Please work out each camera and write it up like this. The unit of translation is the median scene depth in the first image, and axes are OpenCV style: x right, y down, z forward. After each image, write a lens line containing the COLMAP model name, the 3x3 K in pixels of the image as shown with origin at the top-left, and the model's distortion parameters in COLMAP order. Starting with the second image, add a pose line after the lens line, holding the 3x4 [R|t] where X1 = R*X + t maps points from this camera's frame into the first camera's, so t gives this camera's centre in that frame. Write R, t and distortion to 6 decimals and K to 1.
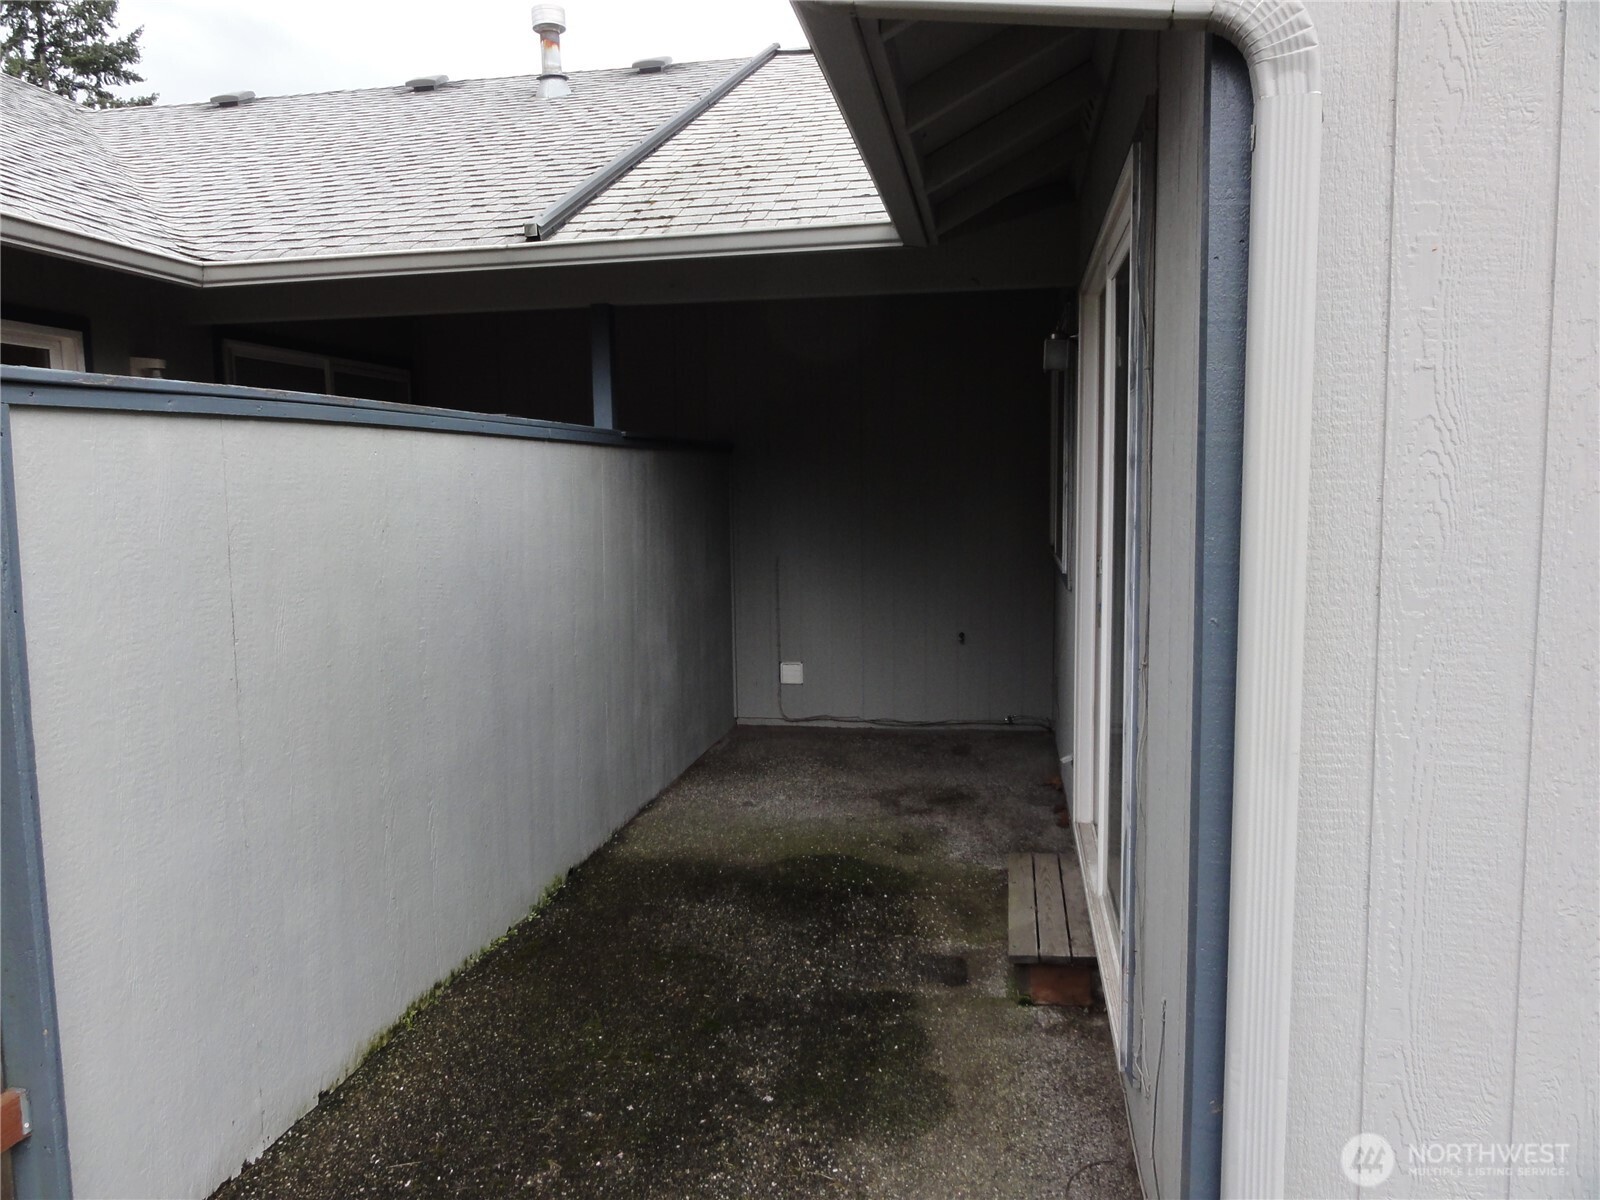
lens RADIAL K [[1120.2, 0, 800.0], [0, 1120.2, 600.0], [0, 0, 1]] dist [-0.000750, -0.000614]
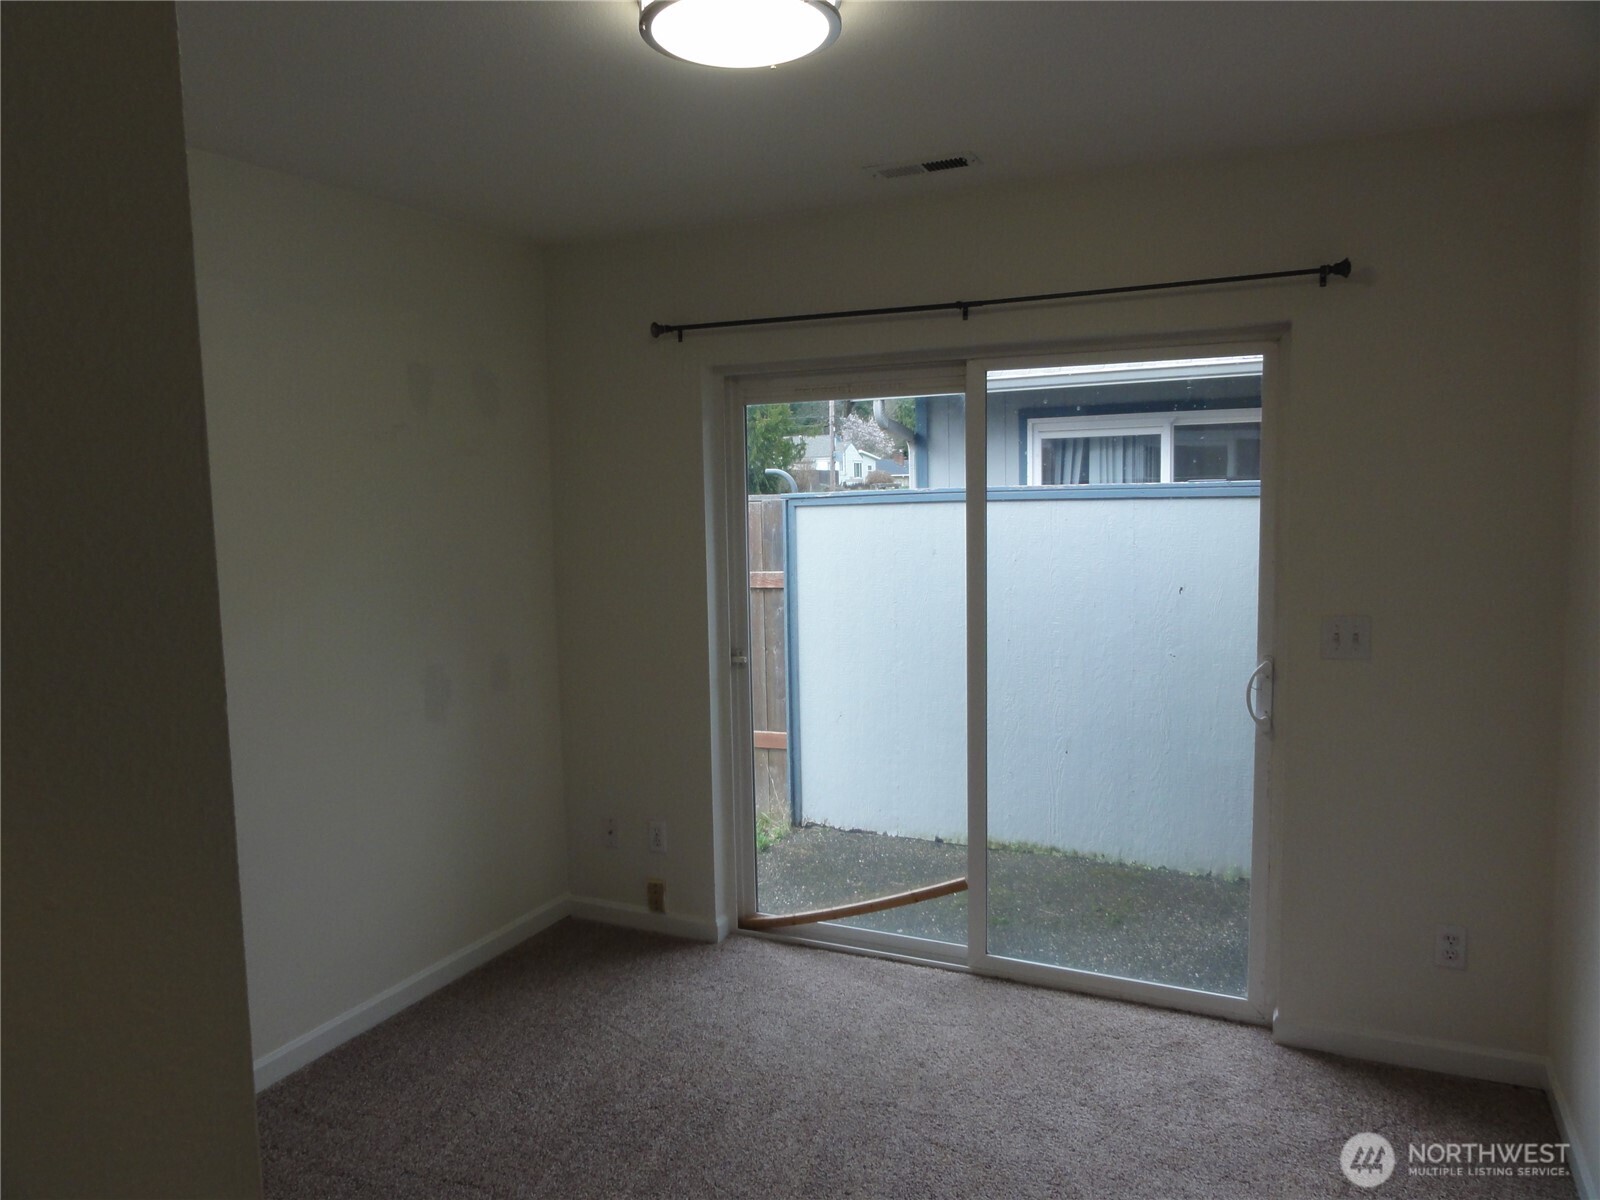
lens RADIAL K [[1120.2, 0, 800.0], [0, 1120.2, 600.0], [0, 0, 1]] dist [-0.000750, -0.000614]
pose [[-0.259814, 0.116946, -0.958551, 1.126968], [-0.073227, 0.987396, 0.140313, -0.178909], [0.962878, 0.106647, -0.247976, 0.917006]]
